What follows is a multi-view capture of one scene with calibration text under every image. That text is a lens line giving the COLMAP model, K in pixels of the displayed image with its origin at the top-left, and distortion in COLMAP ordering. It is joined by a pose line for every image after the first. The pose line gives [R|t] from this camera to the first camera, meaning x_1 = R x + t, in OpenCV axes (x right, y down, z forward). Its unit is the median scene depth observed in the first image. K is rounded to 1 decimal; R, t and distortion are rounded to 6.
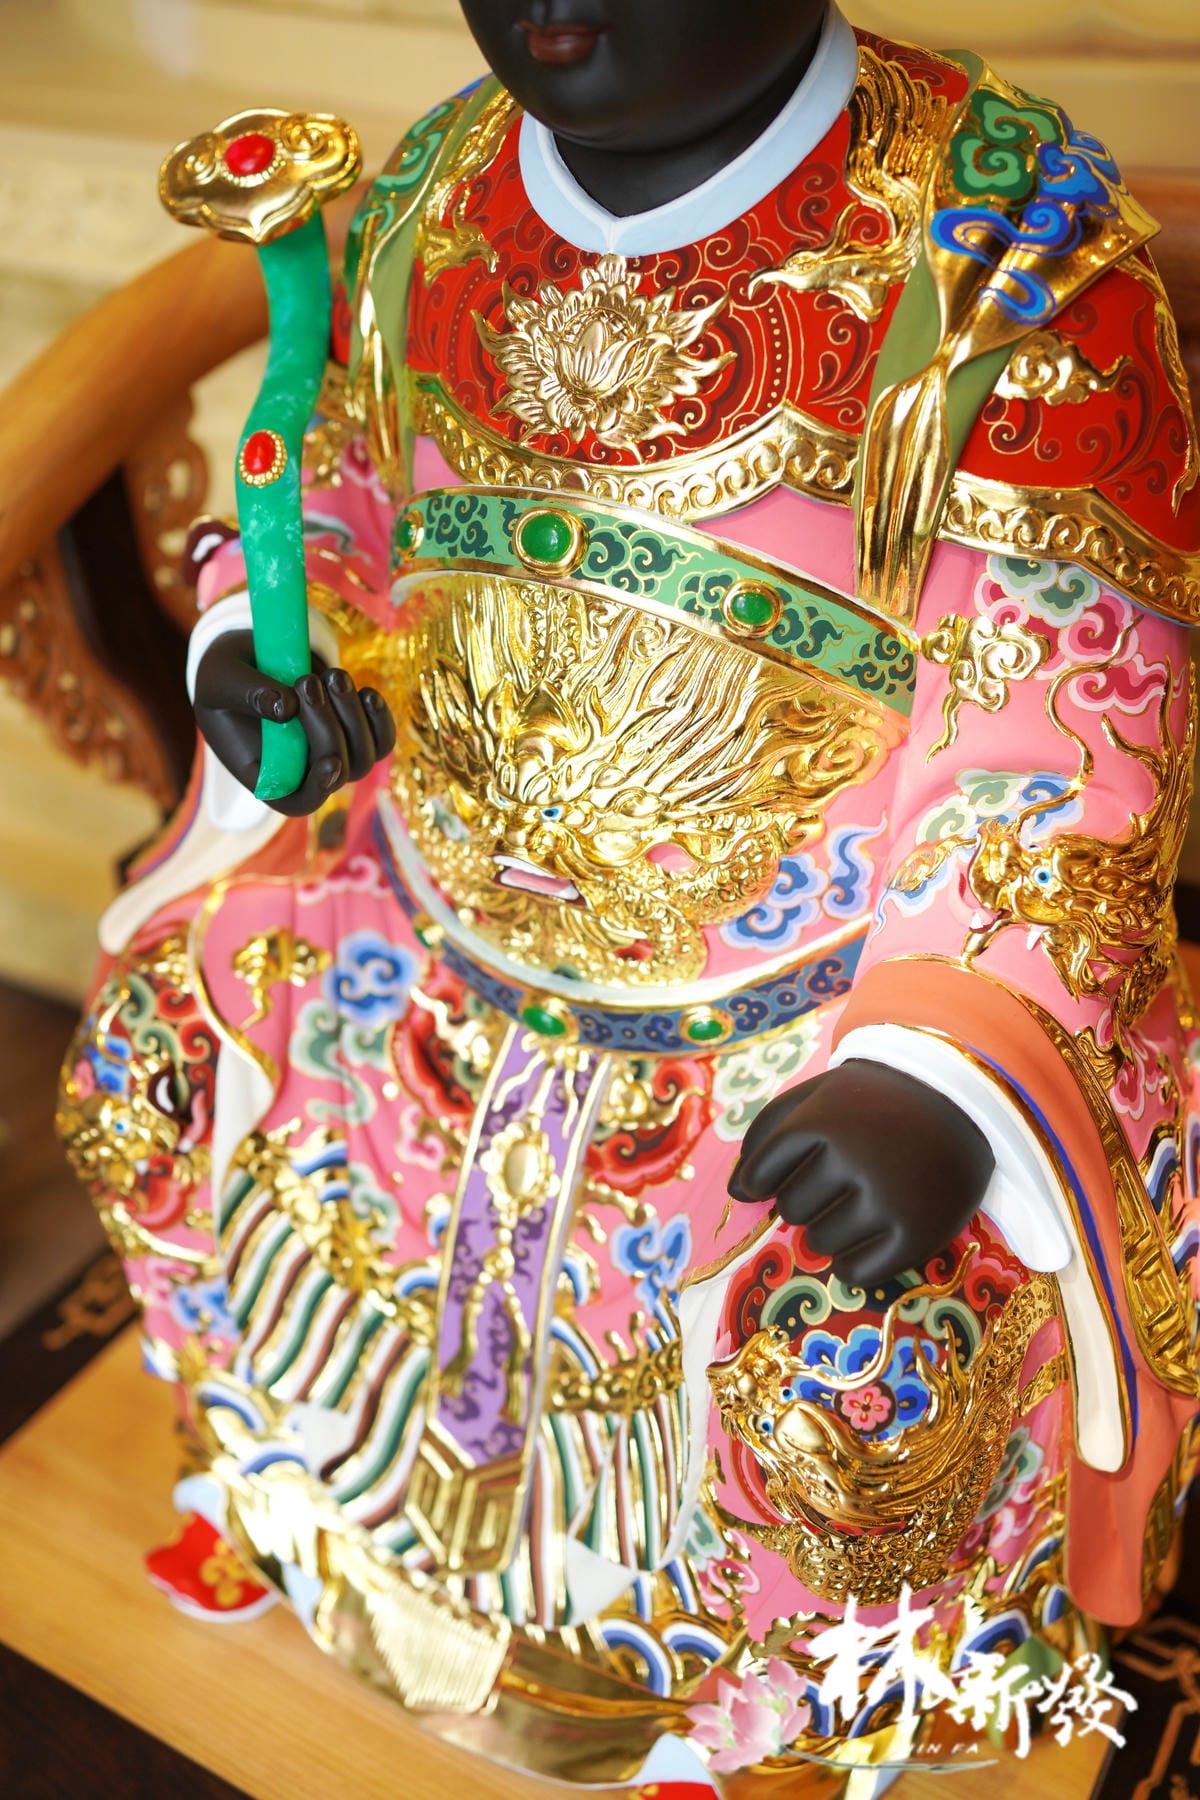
lens RADIAL K [[1819.5, 0, 590.1], [0, 1819.5, 899.6], [0, 0, 1]] dist [0.014687, 0.000000]
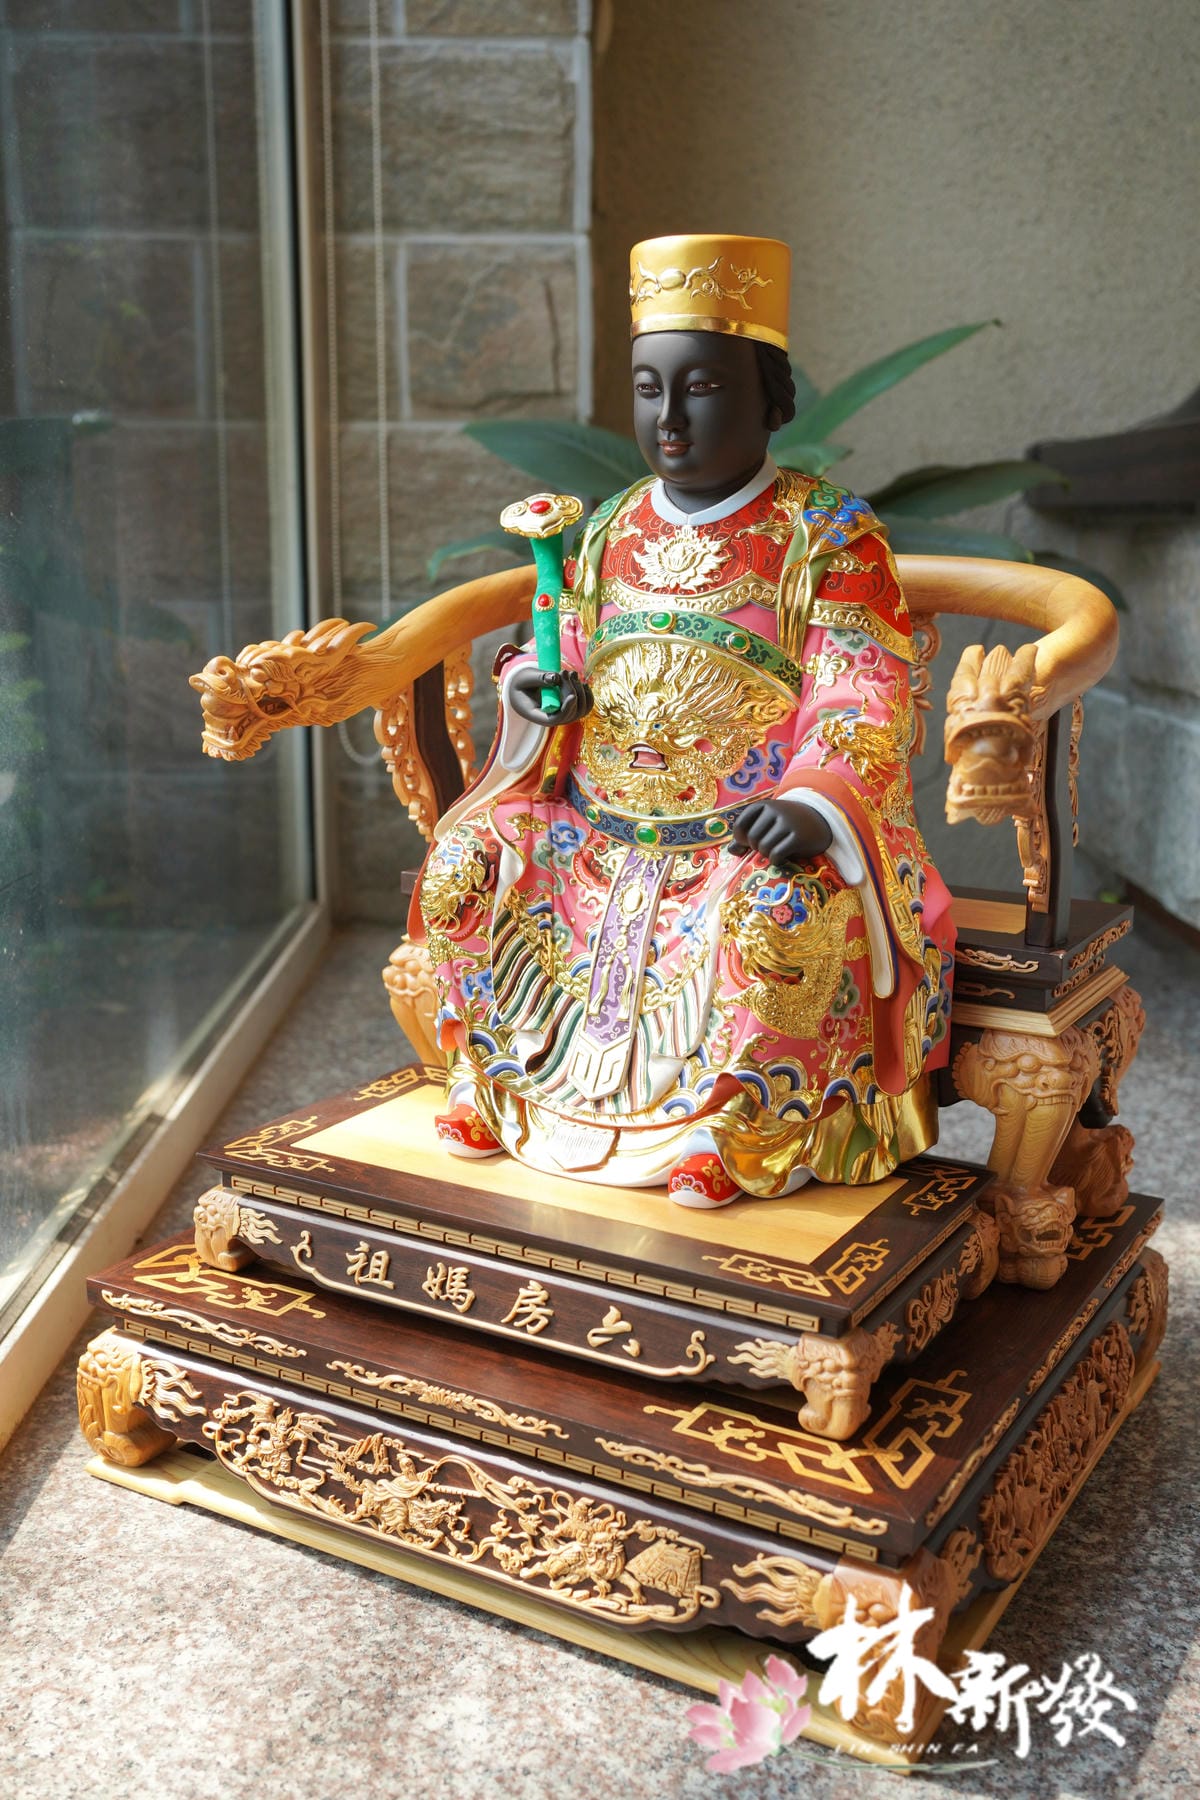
lens RADIAL K [[1819.5, 0, 591.9], [0, 1819.5, 898.4], [0, 0, 1]] dist [0.014687, 0.000000]
pose [[0.998835, 0.044002, 0.019810, -0.154659], [-0.033902, 0.932019, -0.360820, 1.109489], [-0.034341, 0.359728, 0.932425, -1.280643]]
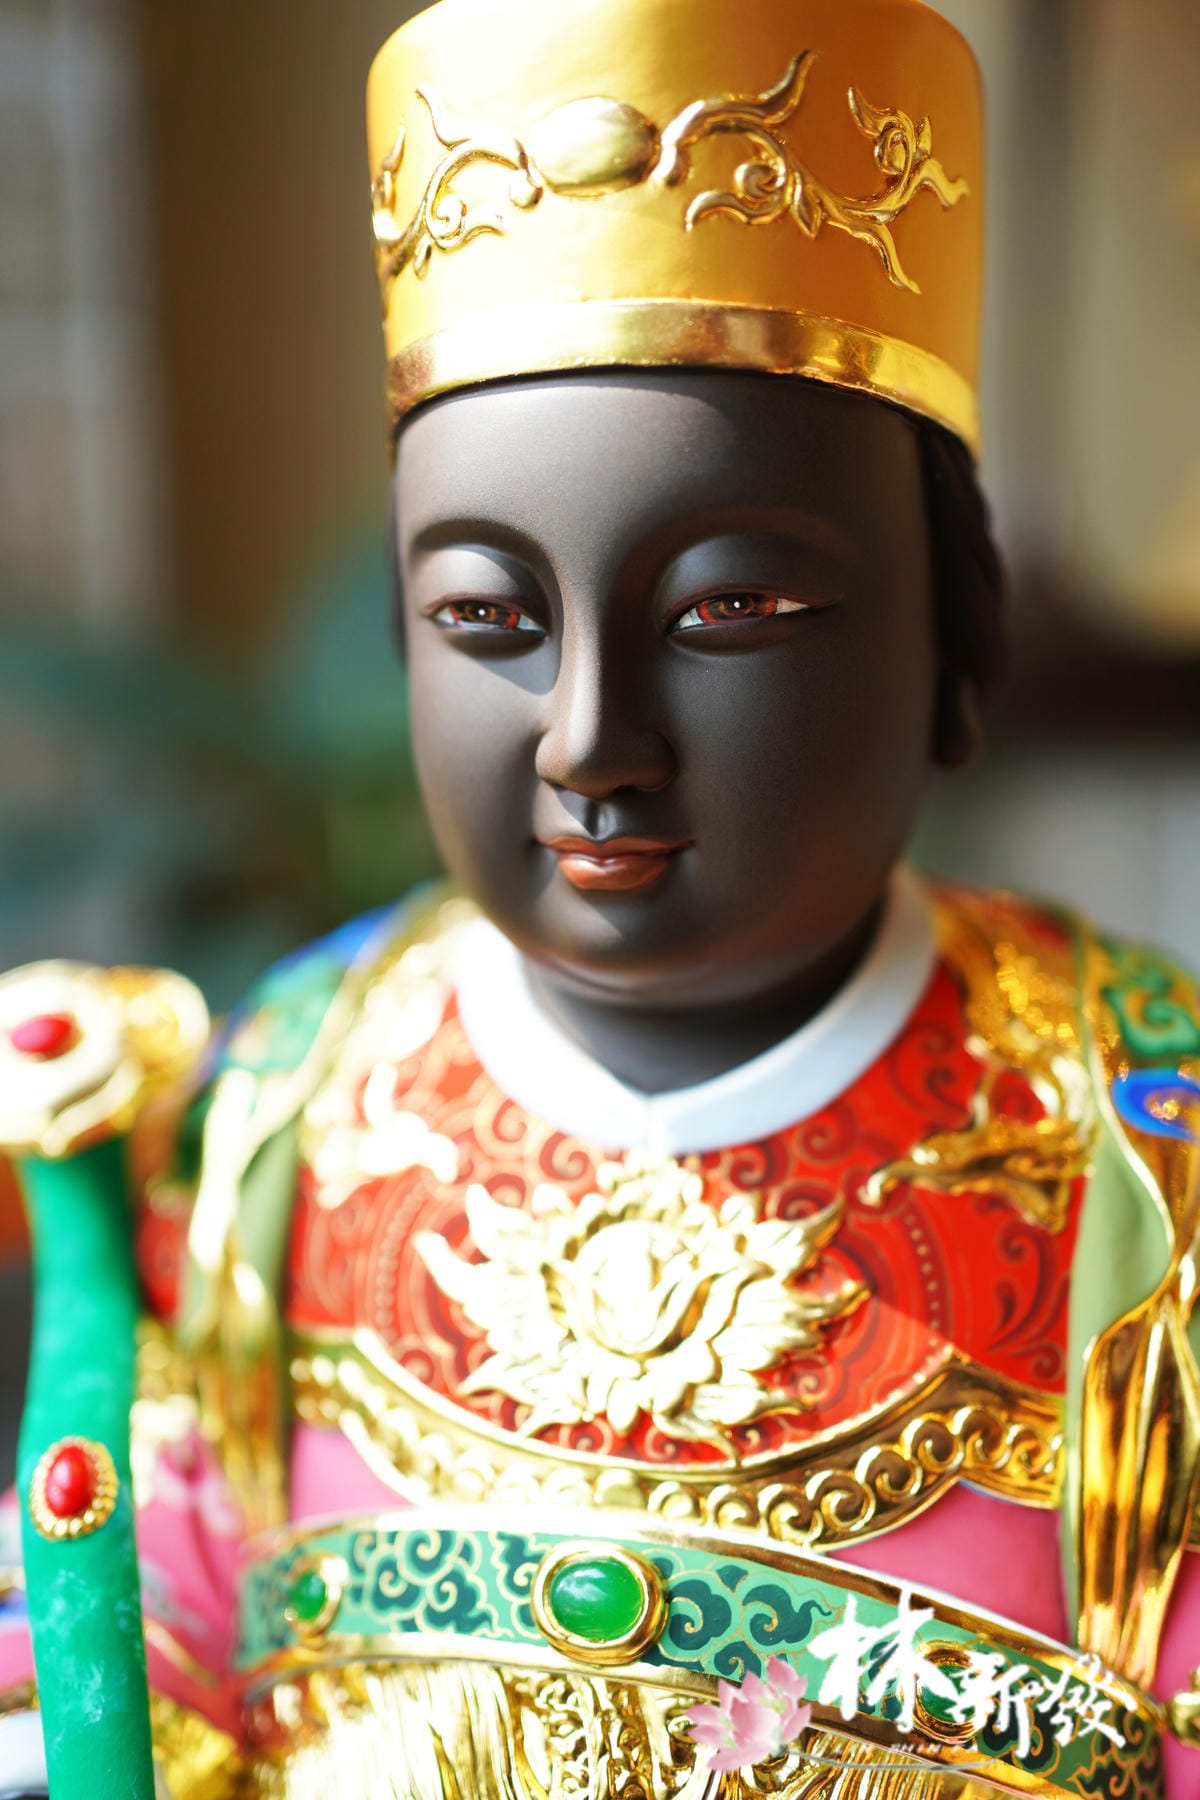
lens RADIAL K [[1819.5, 0, 583.8], [0, 1819.5, 903.3], [0, 0, 1]] dist [0.014687, 0.000000]
pose [[0.967020, -0.002844, 0.254686, -0.178948], [0.117353, 0.892451, -0.435614, -0.138801], [-0.226056, 0.451135, 0.863352, 0.366519]]
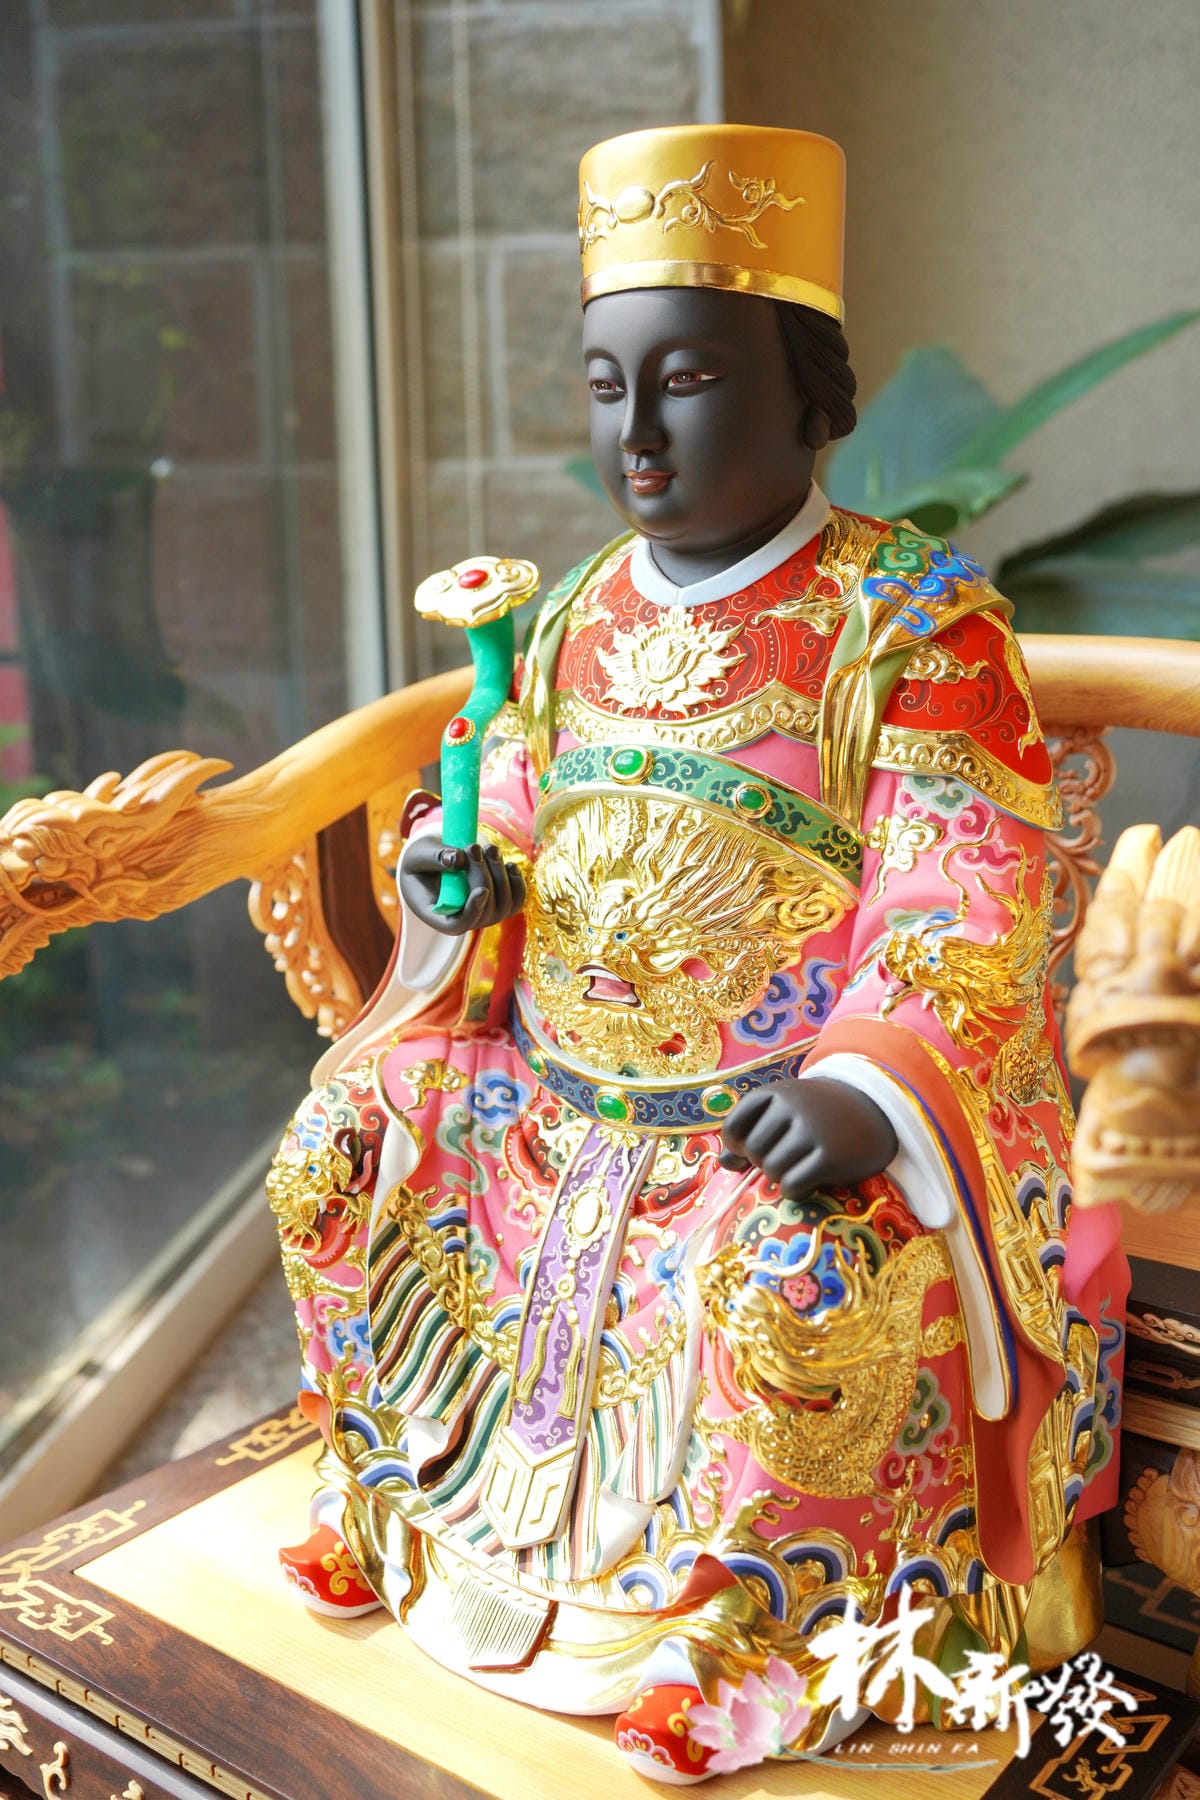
lens RADIAL K [[1819.5, 0, 580.9], [0, 1819.5, 907.4], [0, 0, 1]] dist [0.014687, 0.000000]
pose [[0.992517, 0.043044, -0.114267, 0.122241], [-0.082447, 0.926514, -0.367115, 0.508316], [0.090068, 0.373789, 0.923130, -0.437056]]
